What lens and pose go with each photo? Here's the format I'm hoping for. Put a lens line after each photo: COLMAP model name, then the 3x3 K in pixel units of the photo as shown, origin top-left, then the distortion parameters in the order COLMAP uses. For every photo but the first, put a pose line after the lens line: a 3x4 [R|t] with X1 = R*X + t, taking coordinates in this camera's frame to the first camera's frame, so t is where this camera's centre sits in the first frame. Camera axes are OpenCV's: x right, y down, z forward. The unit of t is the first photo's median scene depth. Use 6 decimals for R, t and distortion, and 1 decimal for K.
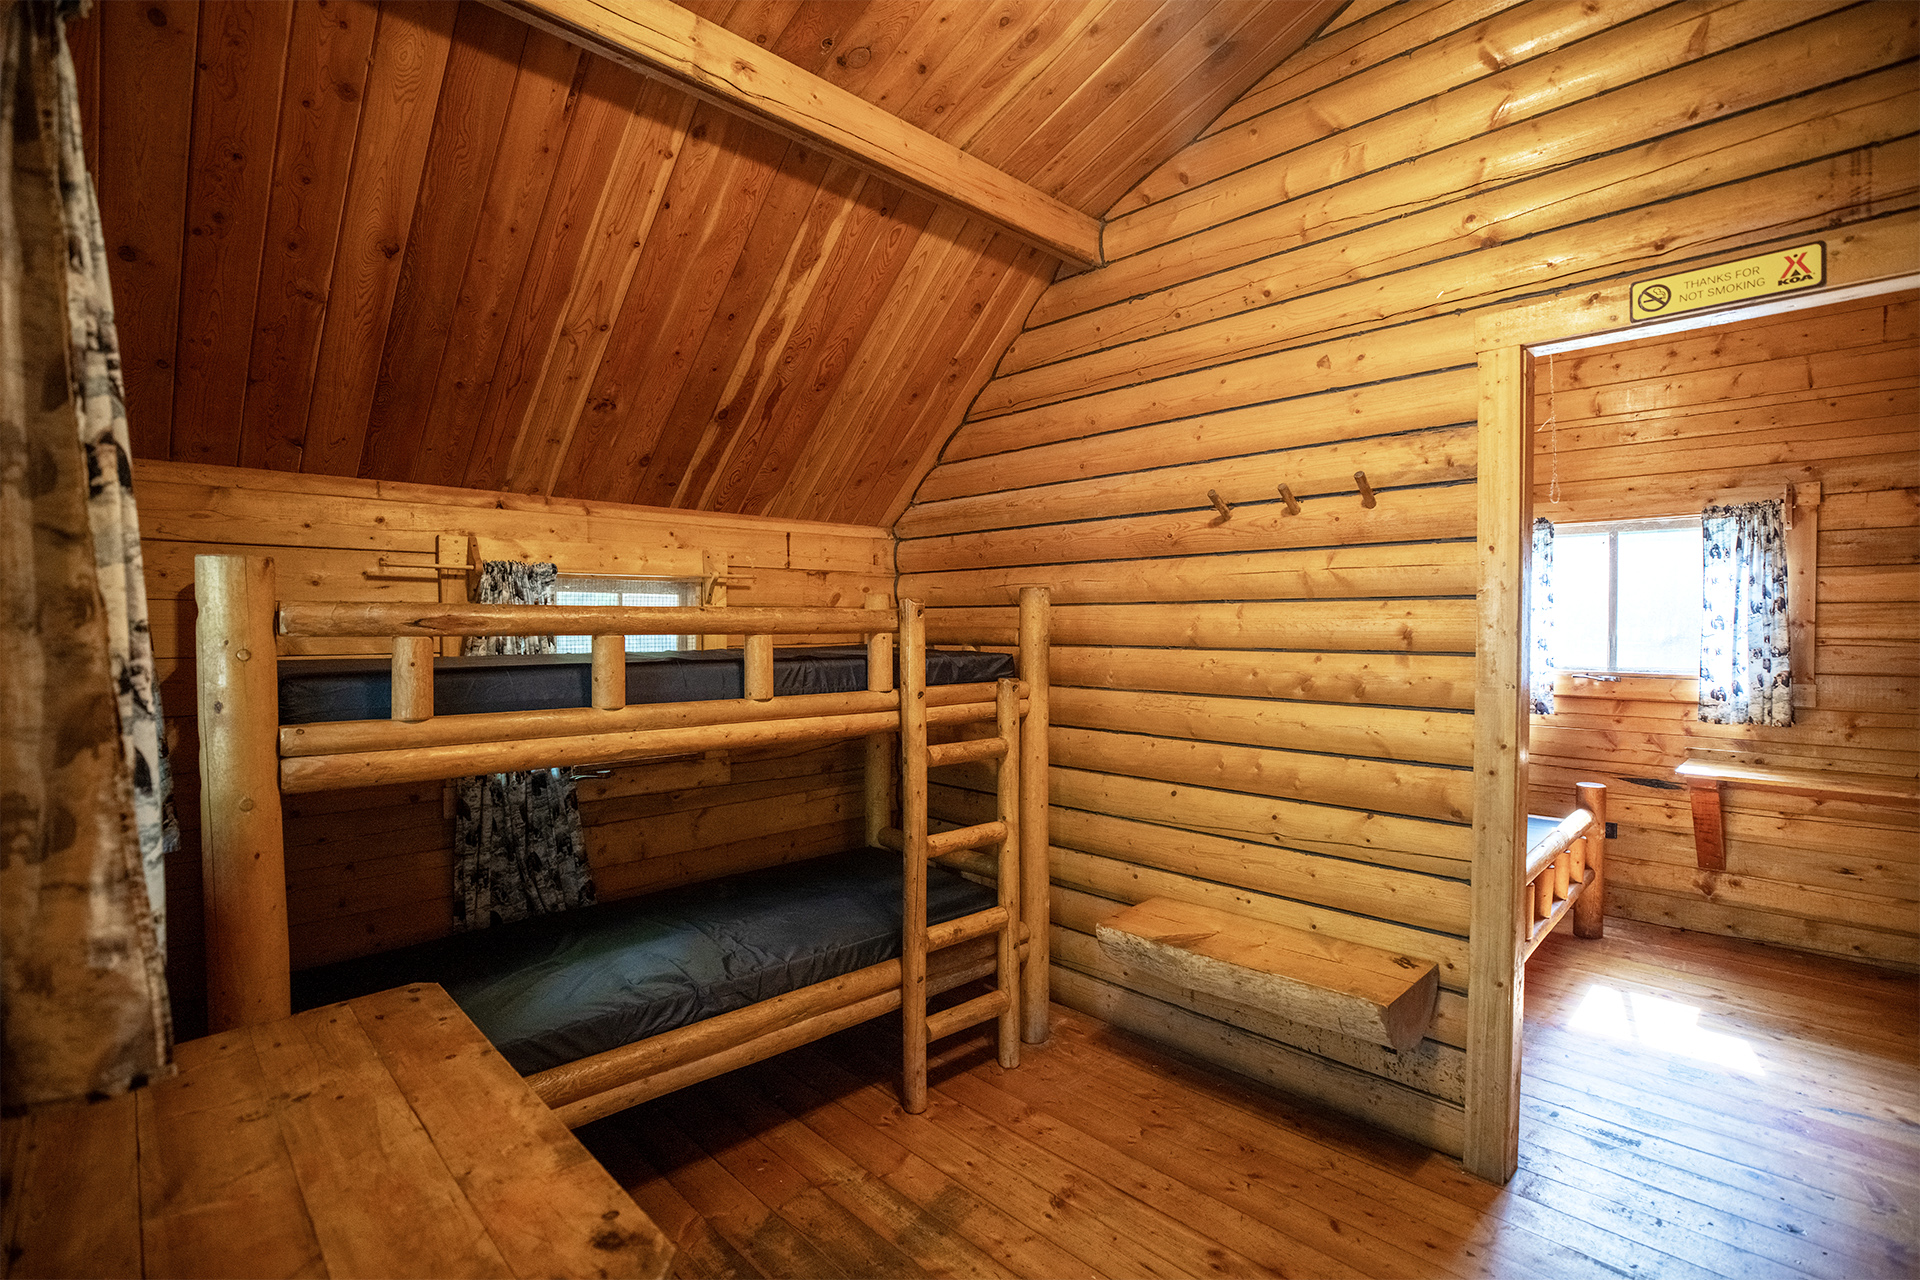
lens RADIAL K [[890.7, 0, 950.3], [0, 890.7, 632.9], [0, 0, 1]] dist [-0.024643, 0.000506]
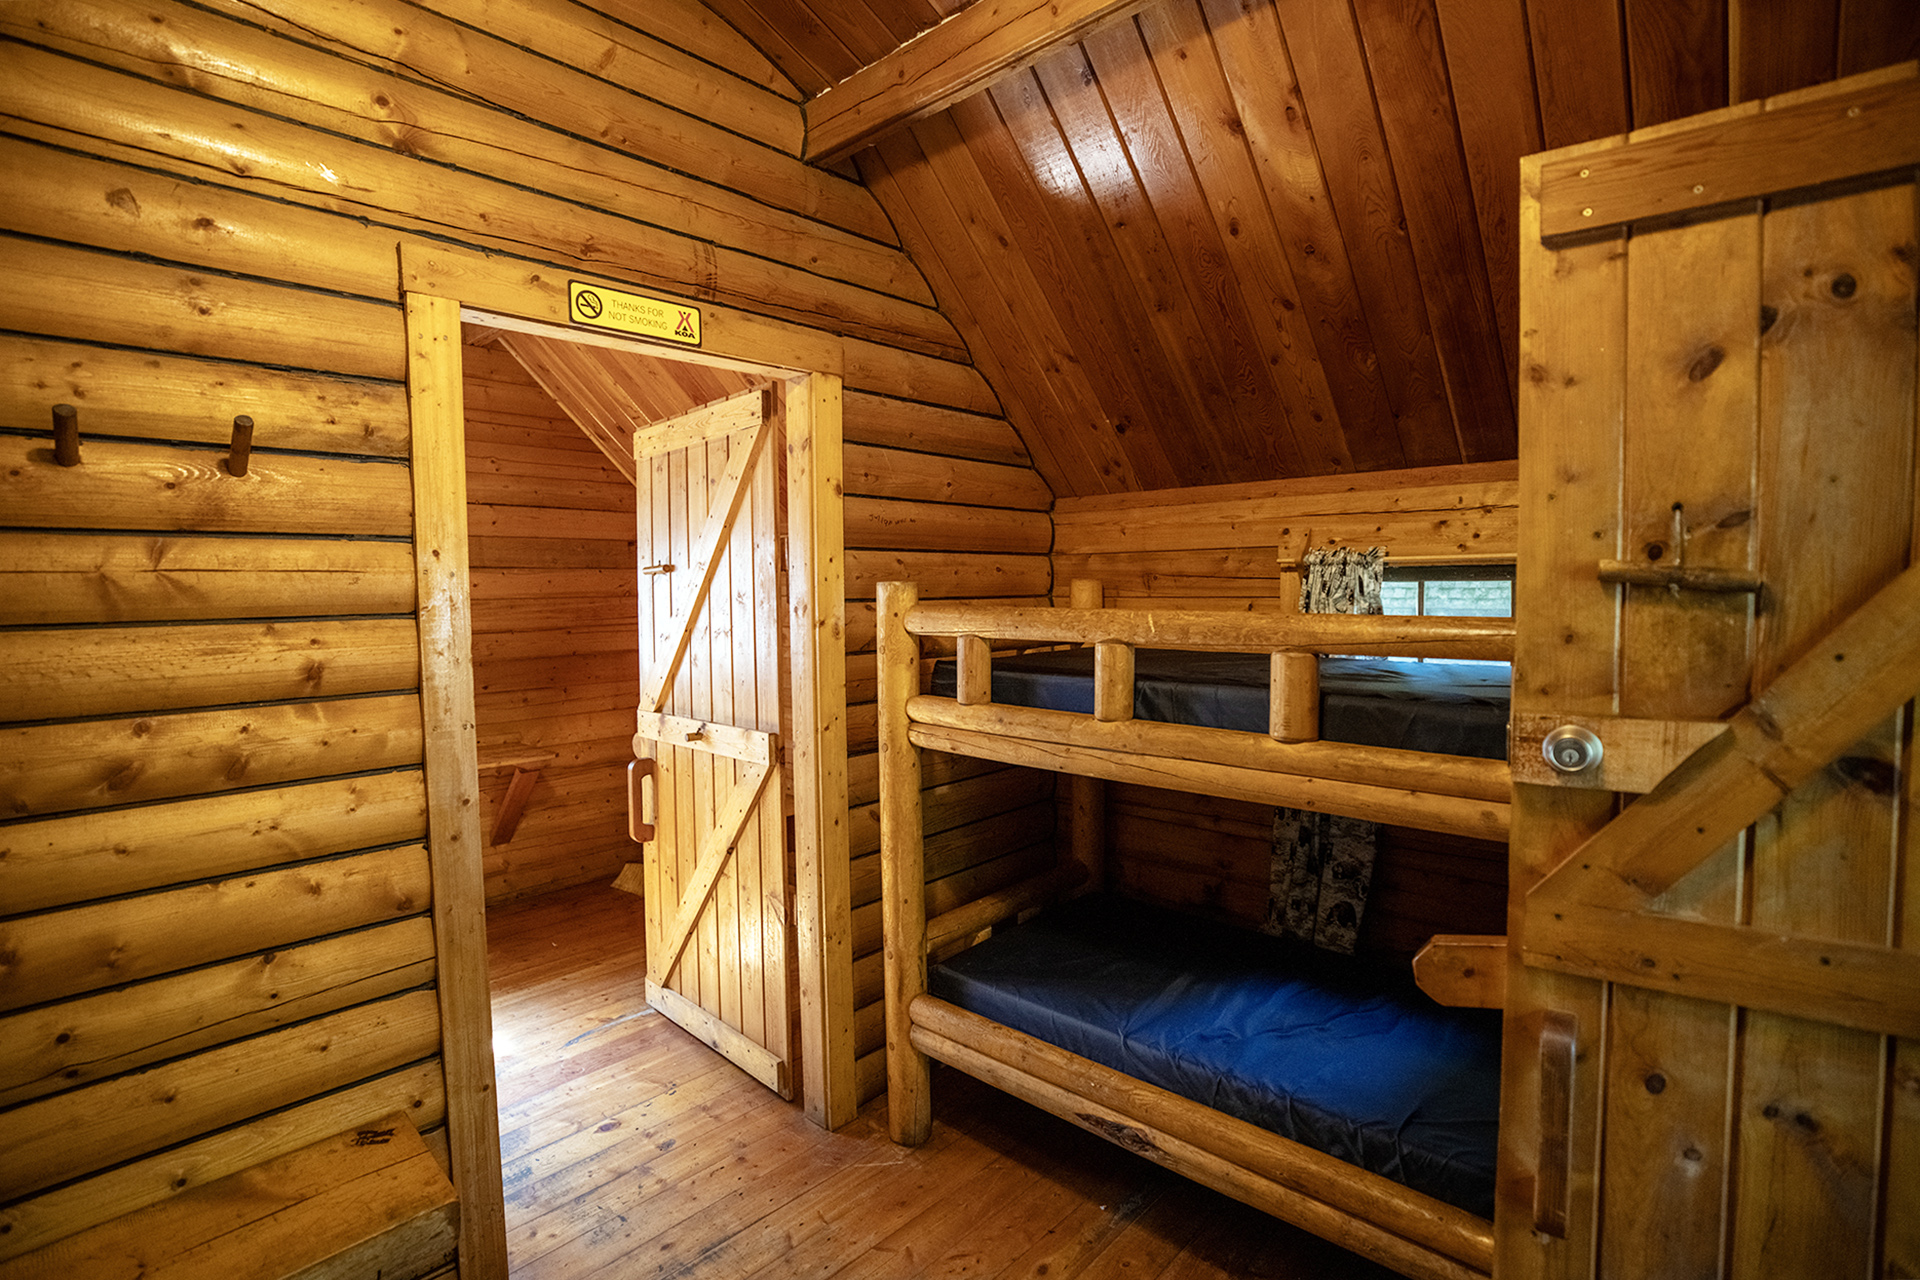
lens RADIAL K [[890.7, 0, 954.3], [0, 890.7, 647.9], [0, 0, 1]] dist [-0.024643, 0.000506]
pose [[-0.041001, -0.061625, 0.997257, -0.174466], [0.029772, 0.997578, 0.062869, -0.045355], [-0.998715, 0.032268, -0.039067, 0.542965]]
